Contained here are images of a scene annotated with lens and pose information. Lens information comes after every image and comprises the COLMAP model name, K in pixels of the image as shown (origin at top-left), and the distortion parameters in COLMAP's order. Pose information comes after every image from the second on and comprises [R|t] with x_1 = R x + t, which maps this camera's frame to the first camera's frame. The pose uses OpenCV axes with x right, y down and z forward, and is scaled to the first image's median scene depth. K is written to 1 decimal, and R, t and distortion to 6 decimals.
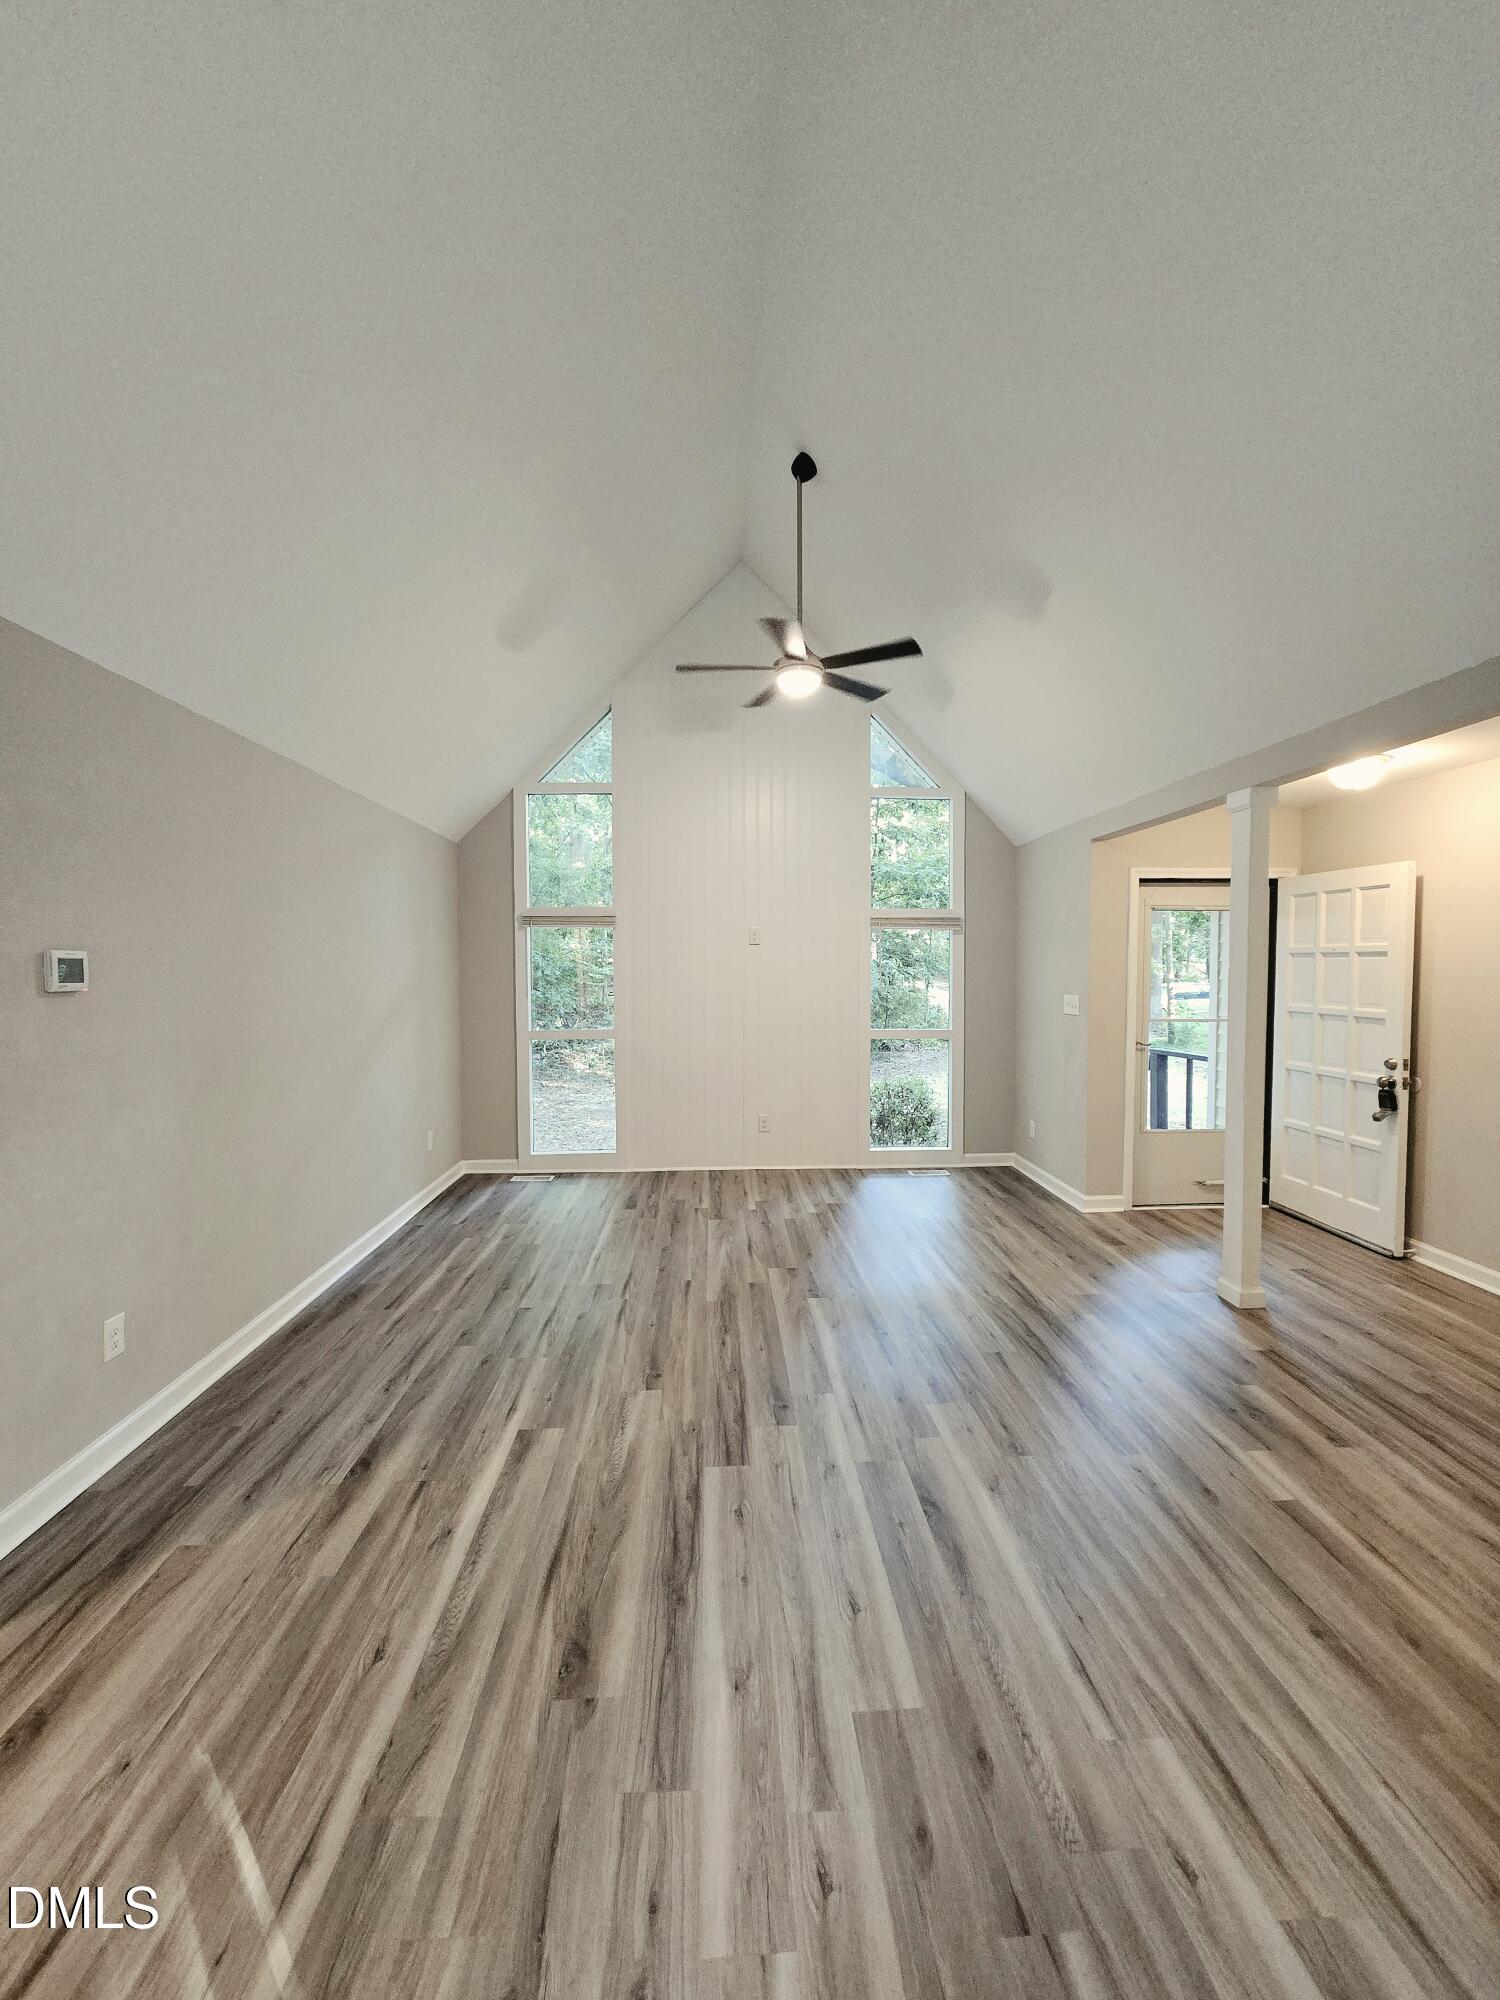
lens RADIAL K [[823.3, 0, 748.7], [0, 823.3, 984.8], [0, 0, 1]] dist [0.000062, 0.000602]
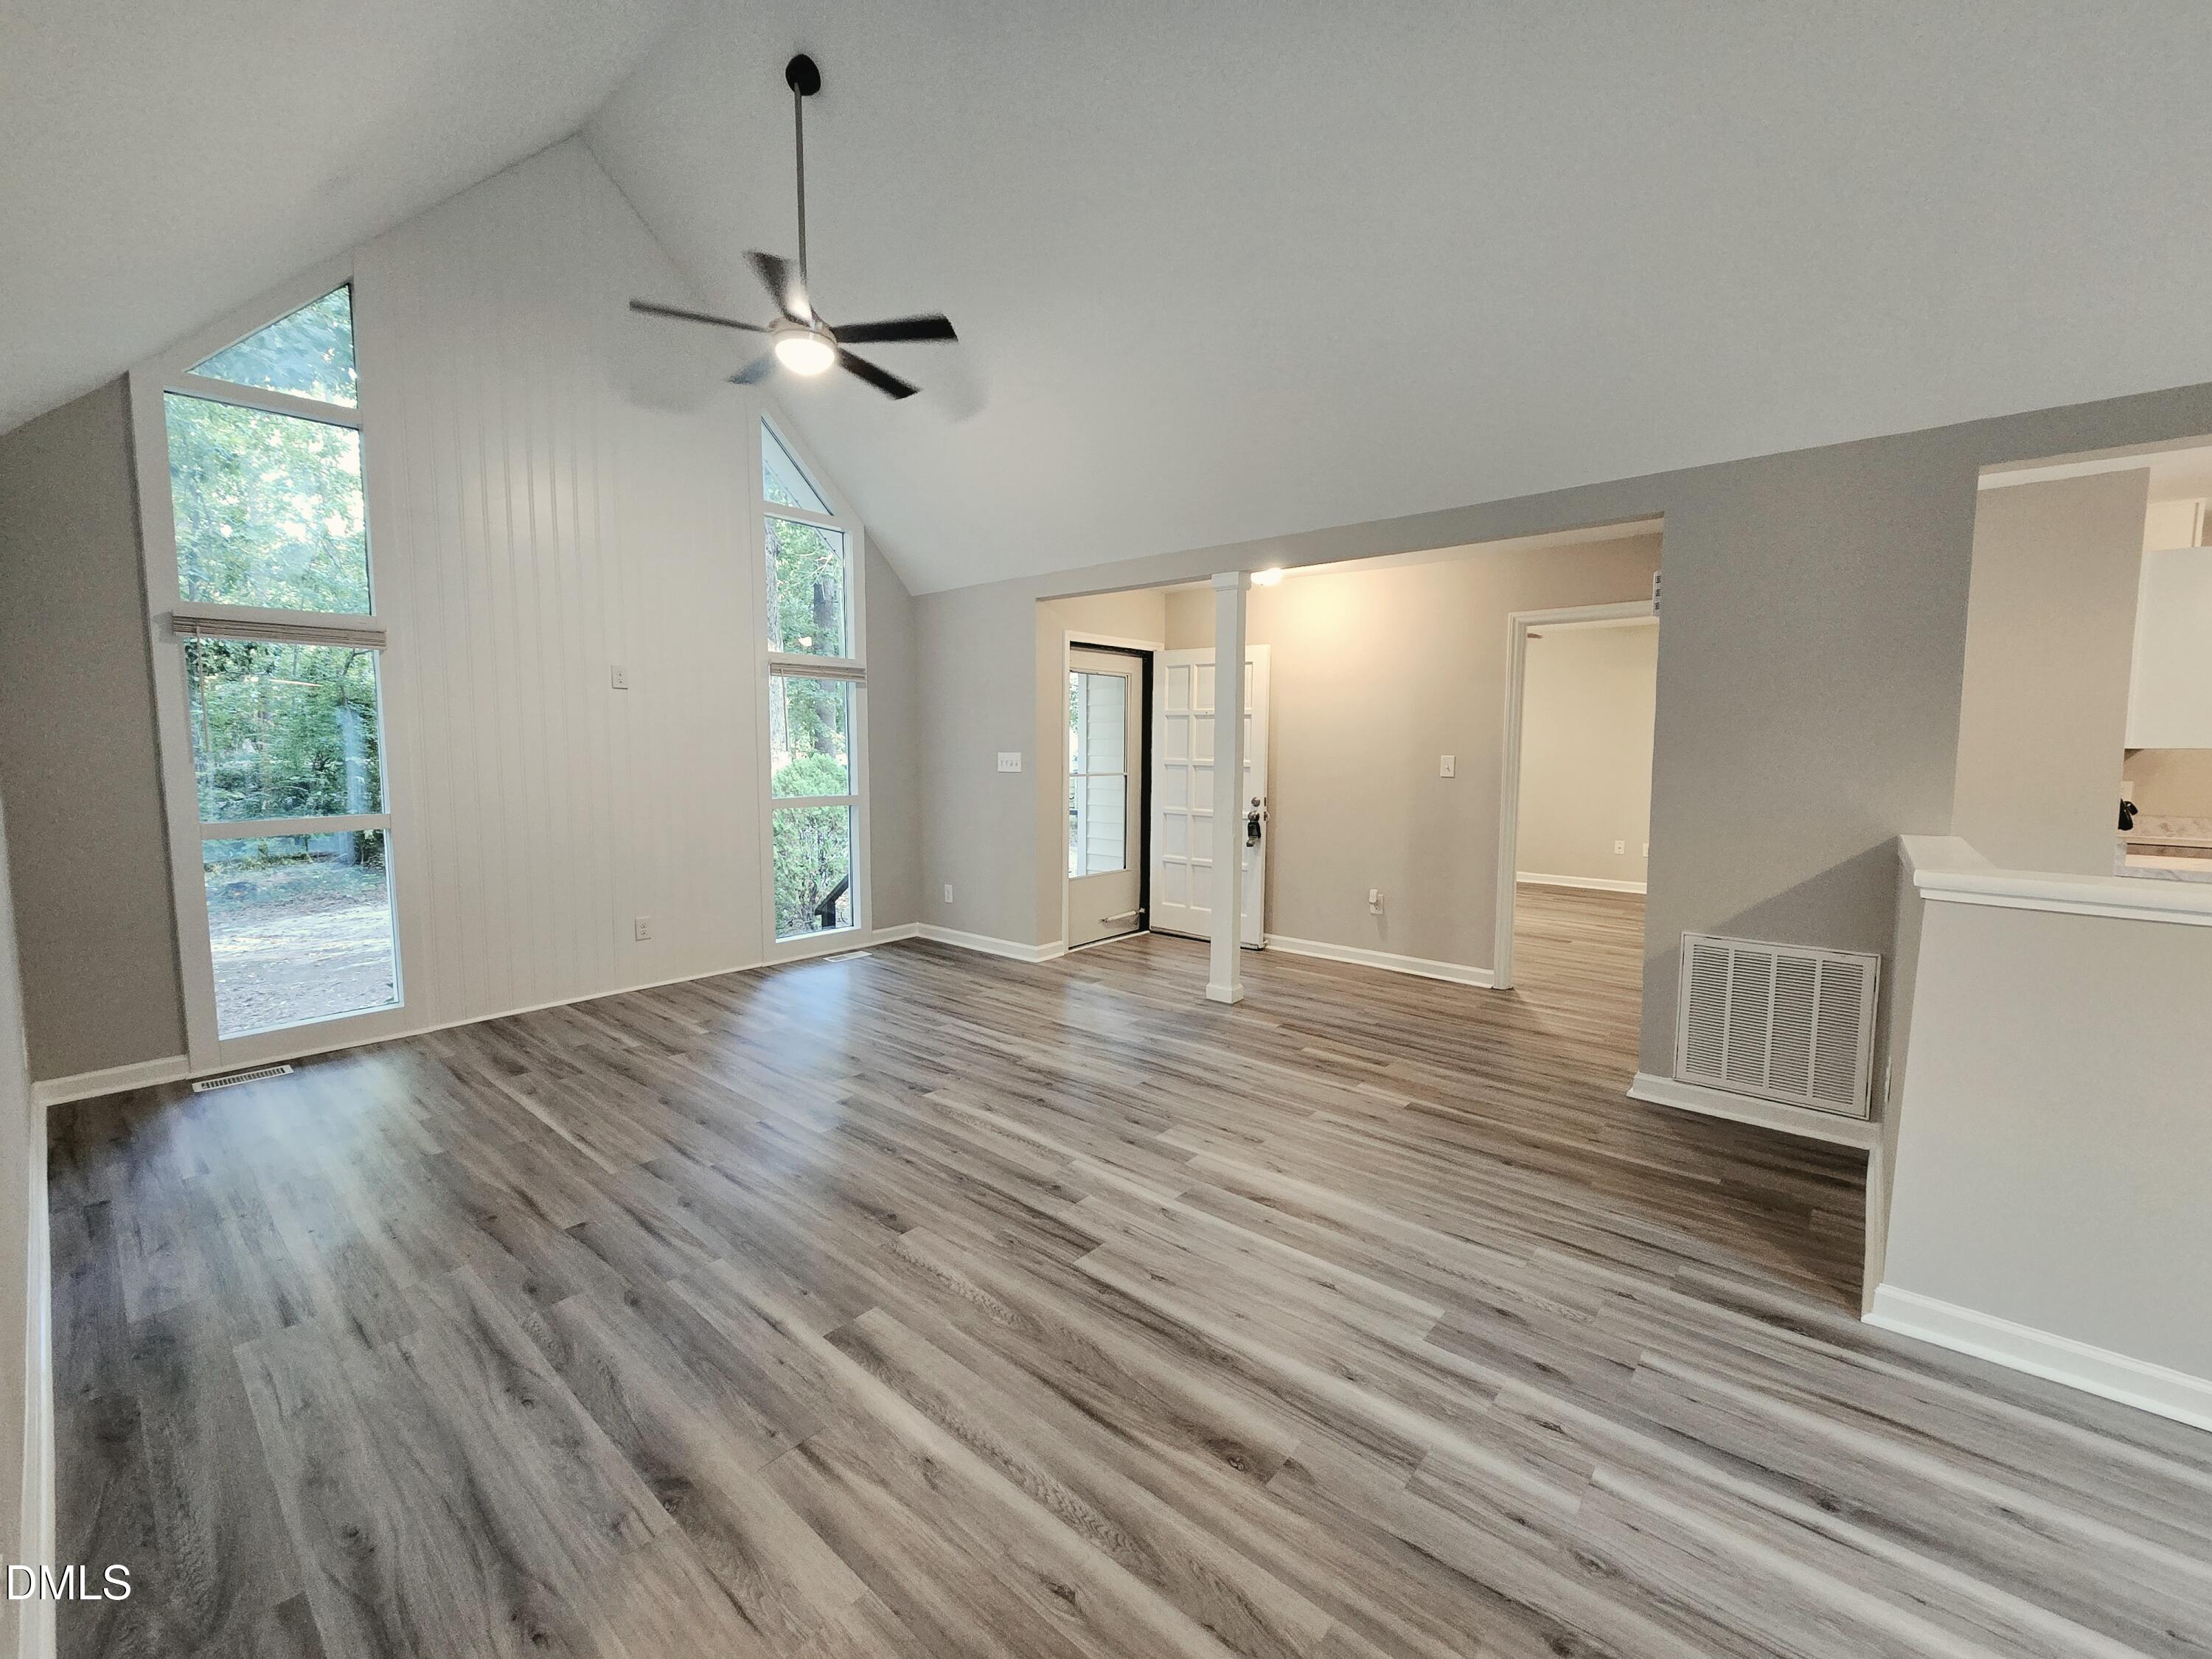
lens RADIAL K [[910.5, 0, 1106.0], [0, 910.5, 829.5], [0, 0, 1]] dist [0.000062, 0.000602]
pose [[0.691199, -0.065739, 0.719668, -0.585043], [0.009580, 0.996600, 0.081835, 0.028213], [-0.722601, -0.049670, 0.689479, 0.258006]]
